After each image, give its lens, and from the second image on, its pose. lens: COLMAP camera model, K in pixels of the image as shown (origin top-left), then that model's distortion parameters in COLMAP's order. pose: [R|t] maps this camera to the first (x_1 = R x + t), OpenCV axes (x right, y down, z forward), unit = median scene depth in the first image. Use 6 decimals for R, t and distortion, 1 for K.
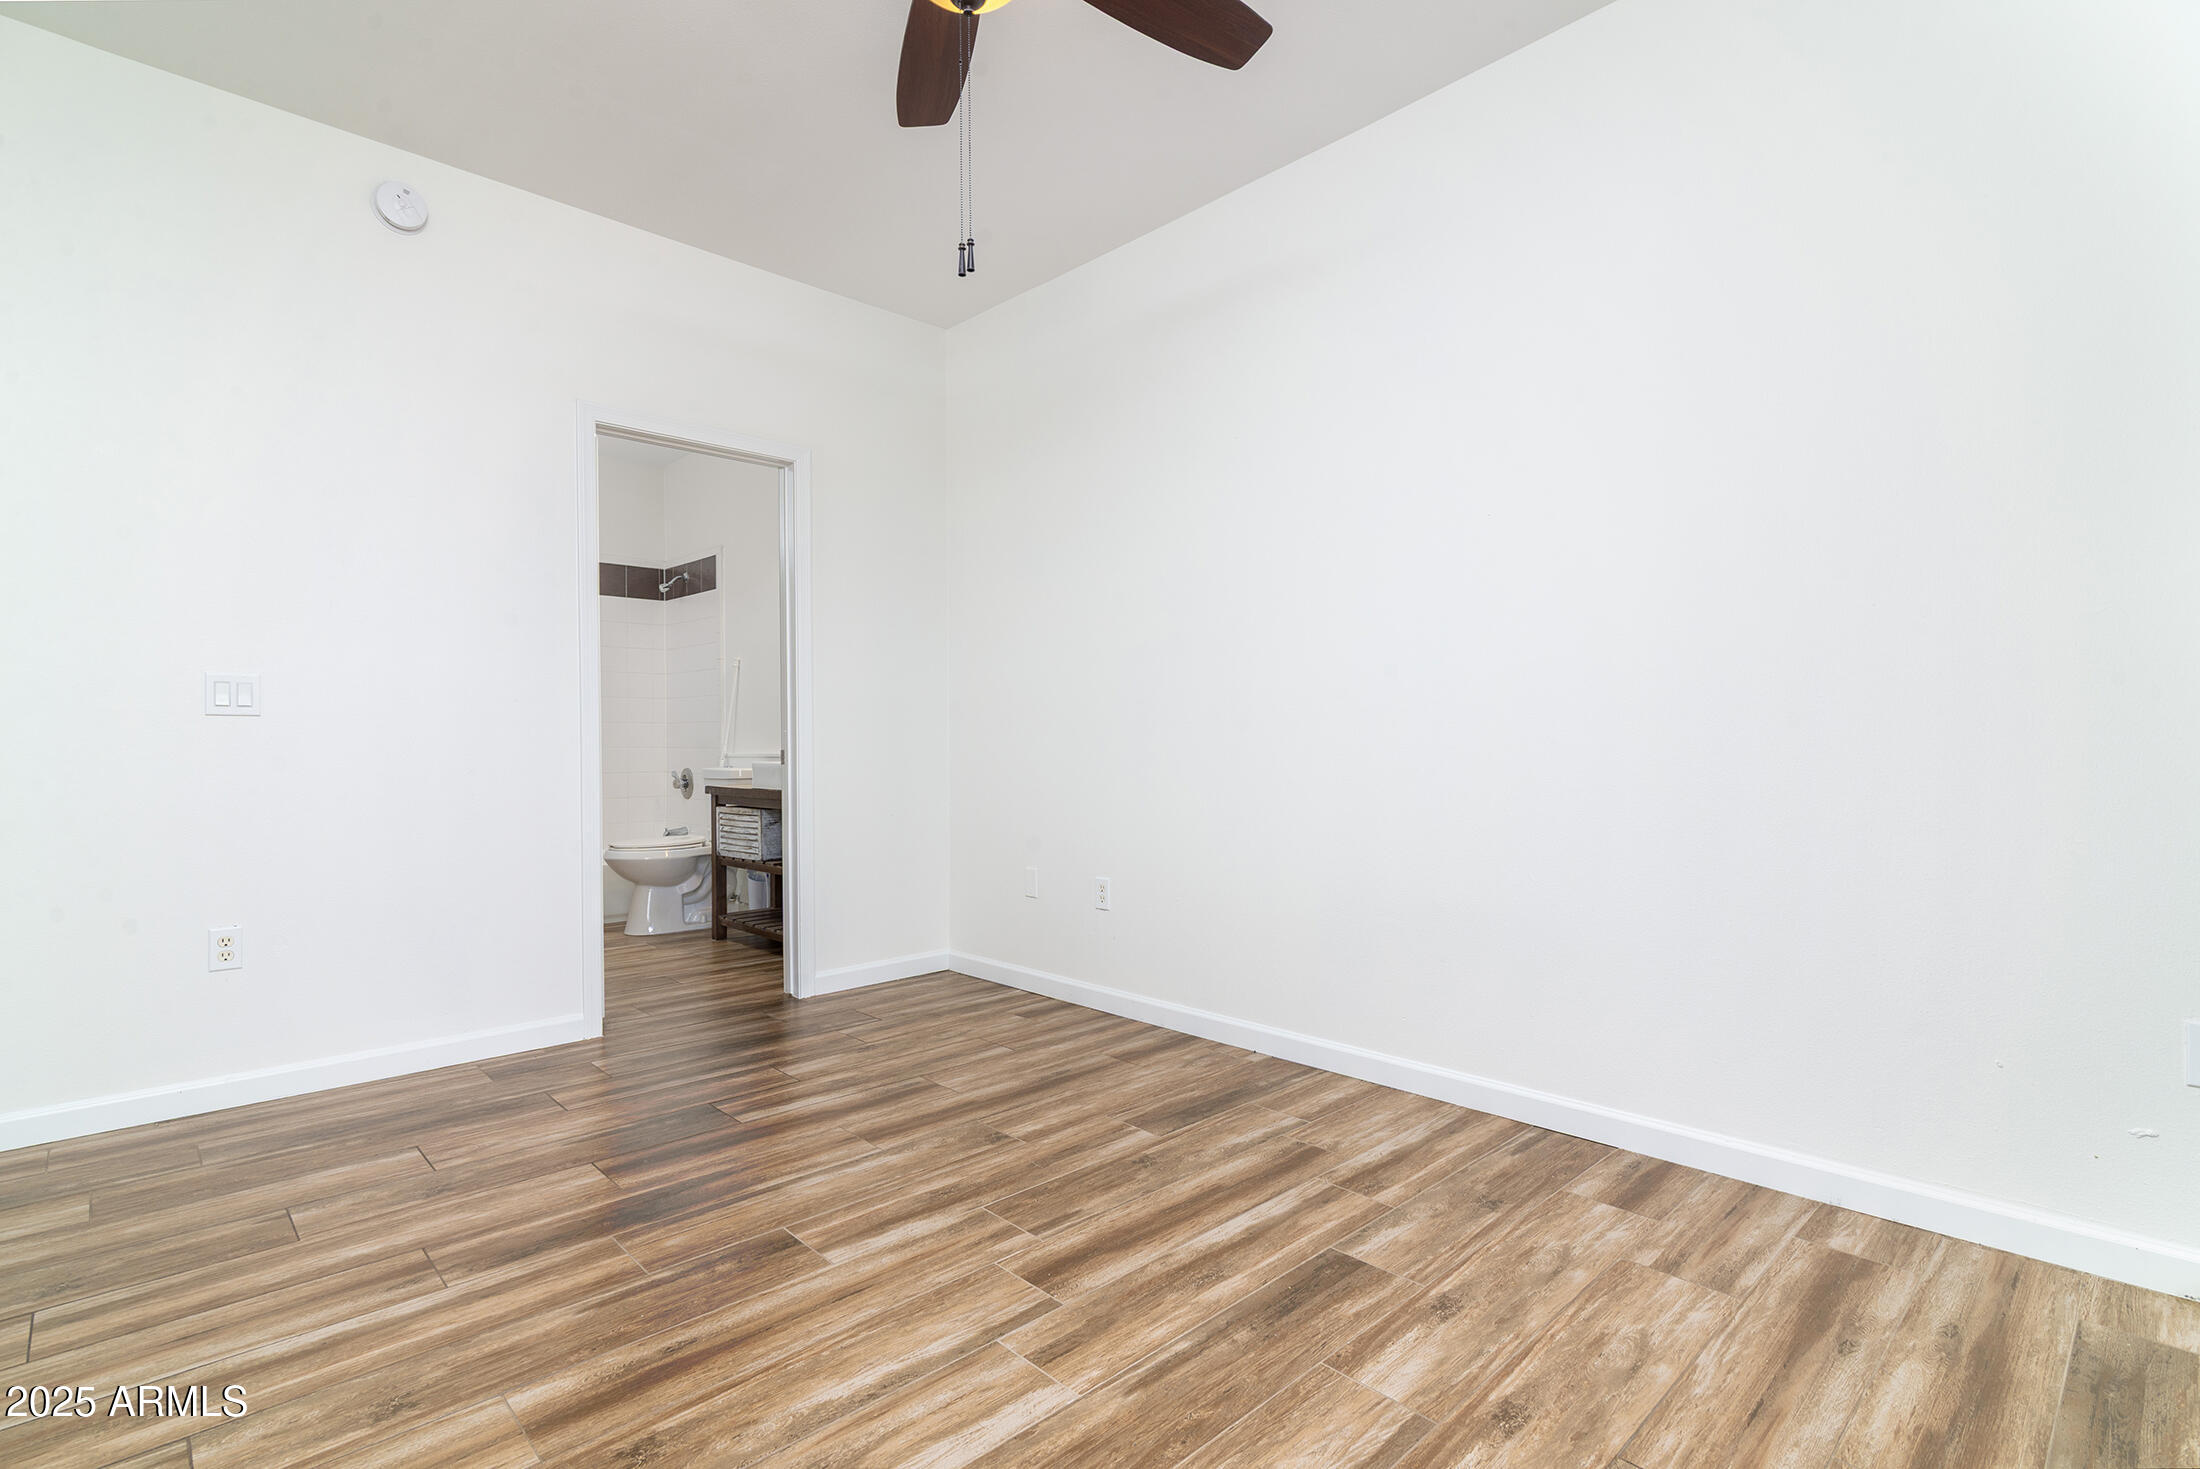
lens RADIAL K [[1058.4, 0, 1086.6], [0, 1058.4, 743.1], [0, 0, 1]] dist [0.003496, 0.000631]
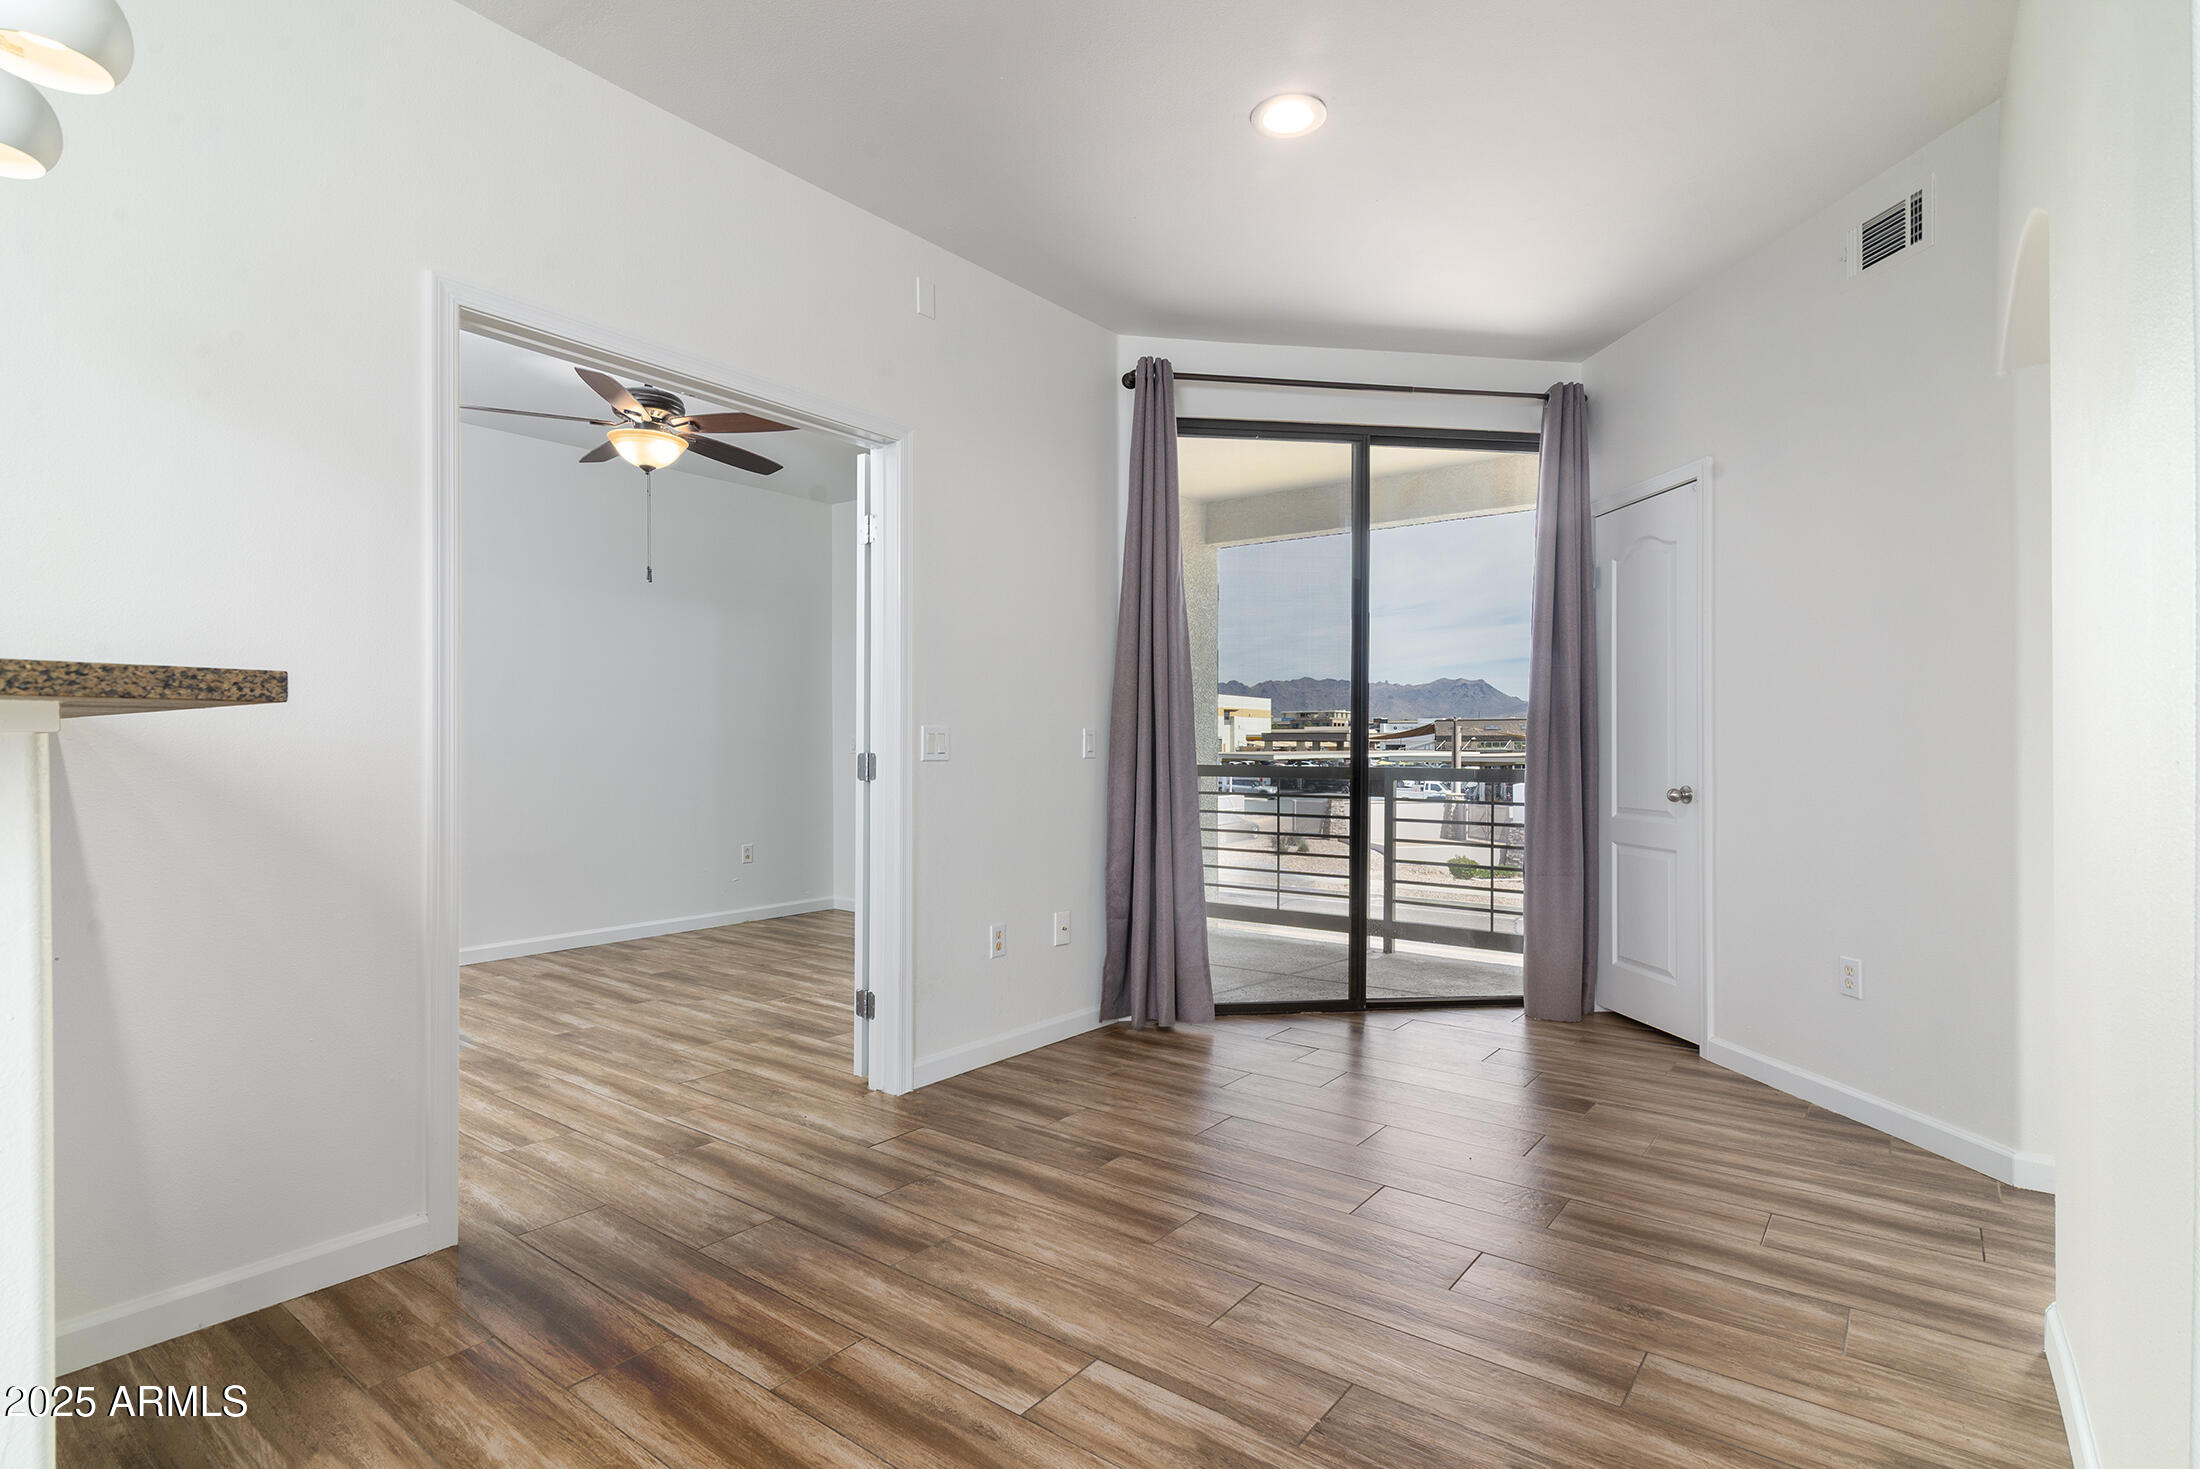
lens RADIAL K [[1058.4, 0, 1077.1], [0, 1058.4, 753.8], [0, 0, 1]] dist [0.003496, 0.000631]
pose [[-0.133833, -0.000021, 0.991004, -2.488078], [0.005288, 0.999986, 0.000735, -0.044072], [-0.990990, 0.005339, -0.133831, 0.343992]]
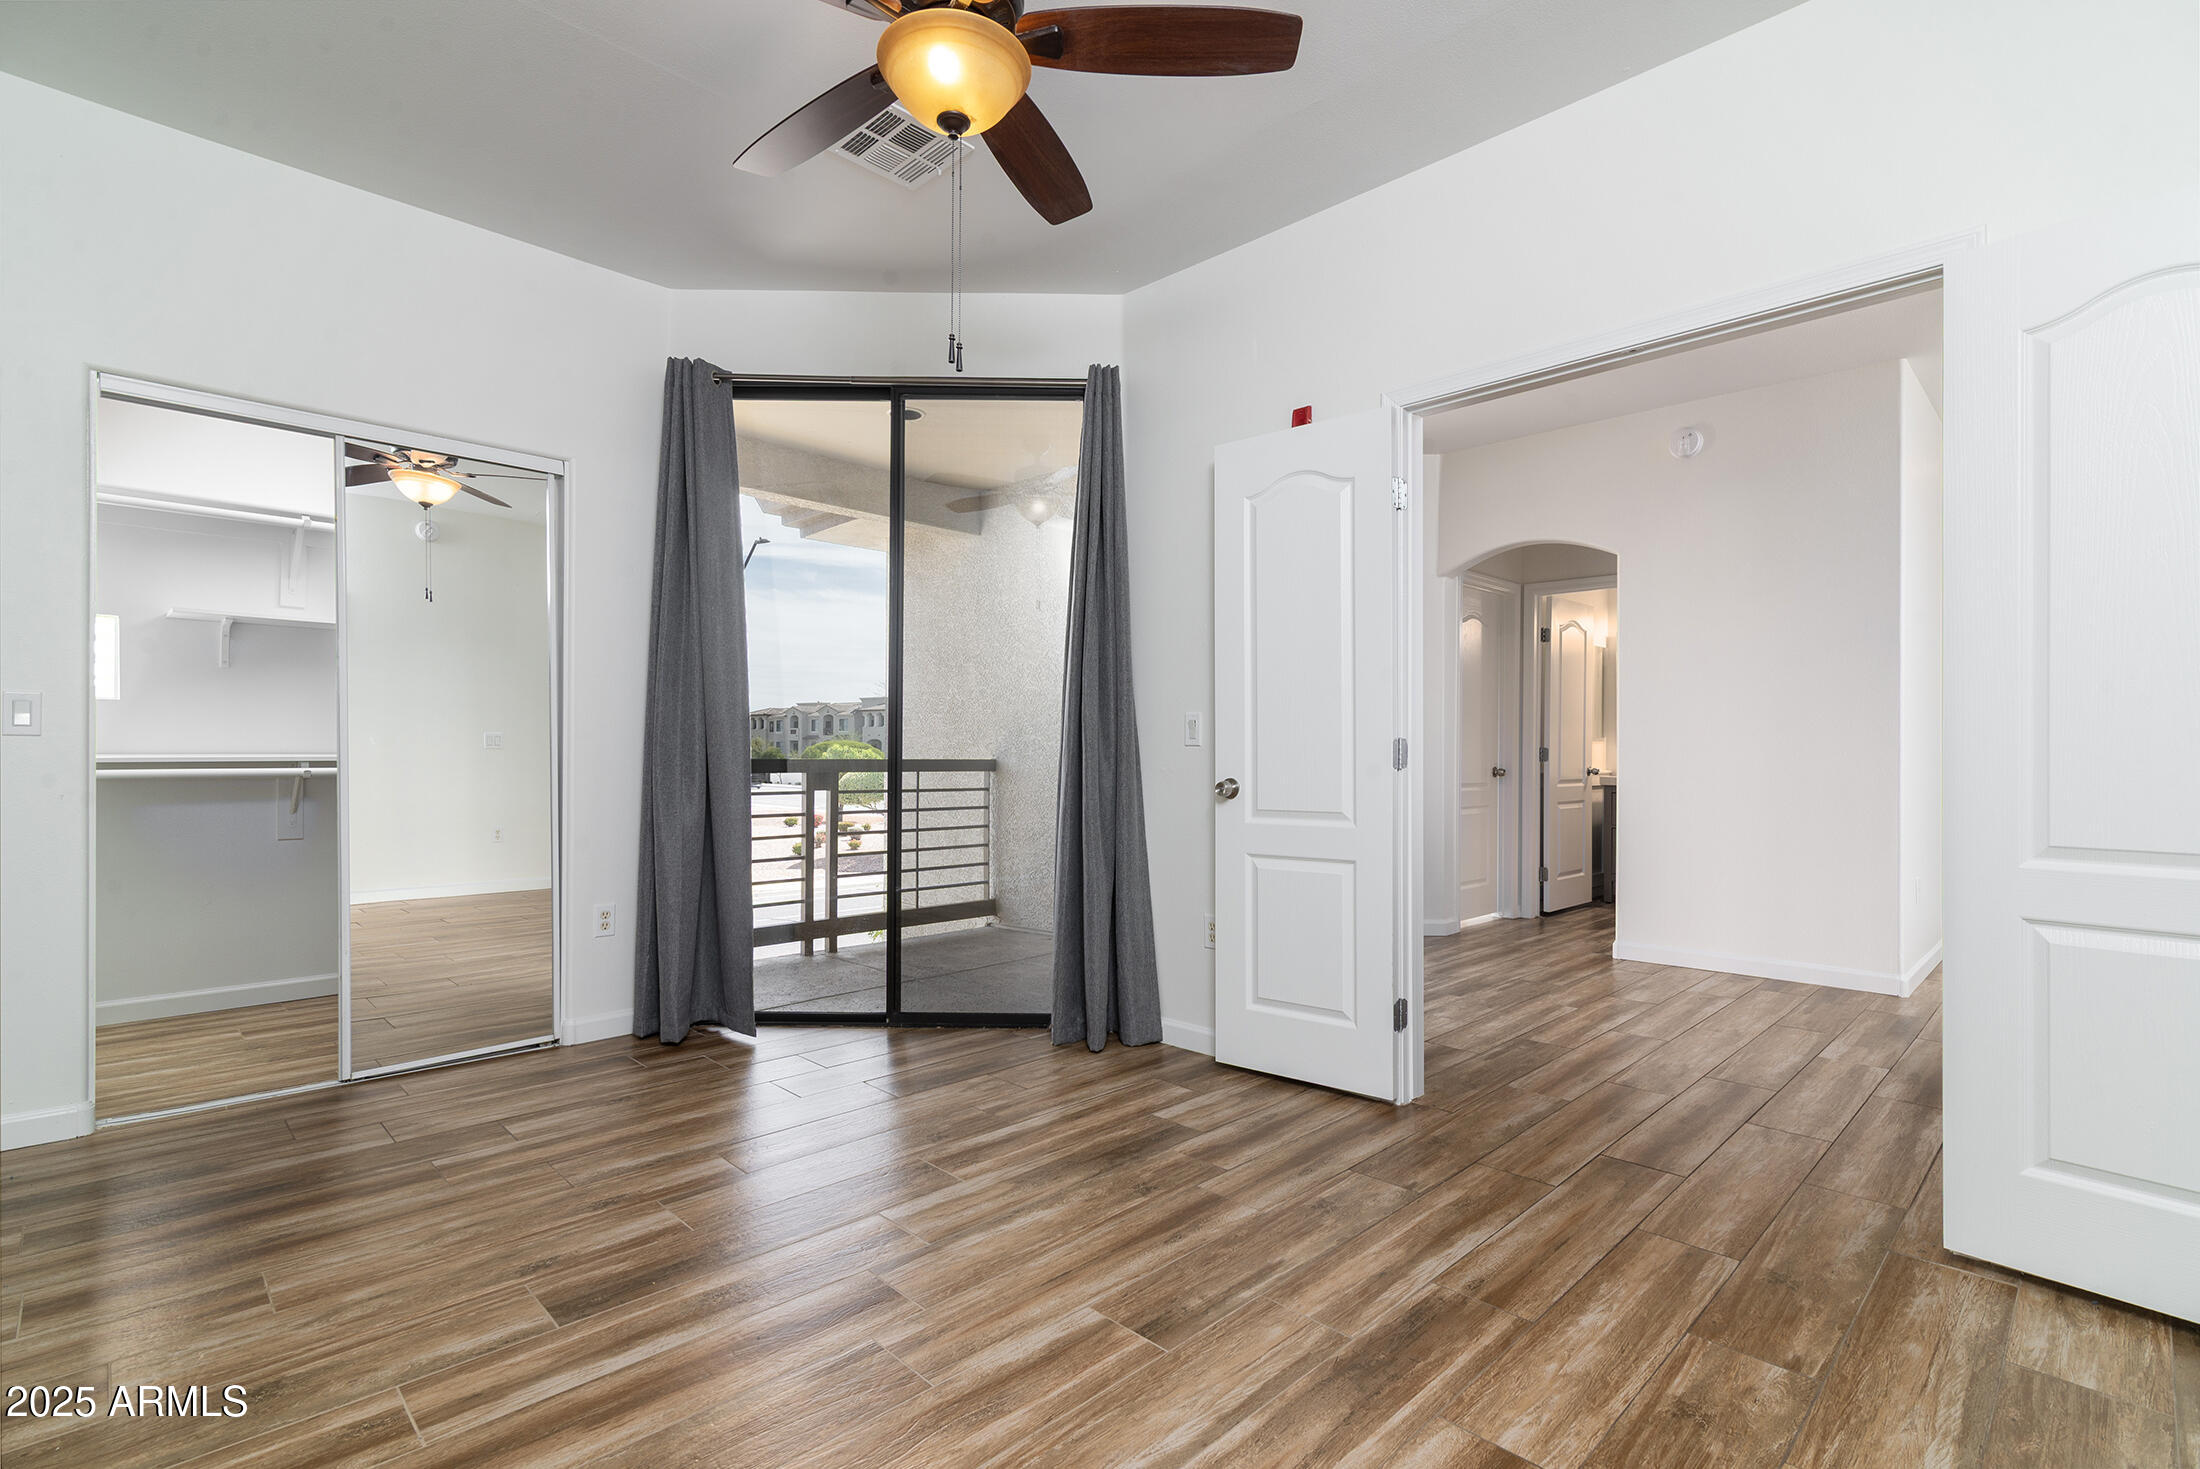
lens RADIAL K [[1058.4, 0, 1102.3], [0, 1058.4, 738.4], [0, 0, 1]] dist [0.003496, 0.000631]
pose [[-0.999611, -0.005147, -0.027420, -0.226851], [-0.004904, 0.999948, -0.008910, -0.033660], [0.027465, -0.008772, -0.999584, 2.040869]]
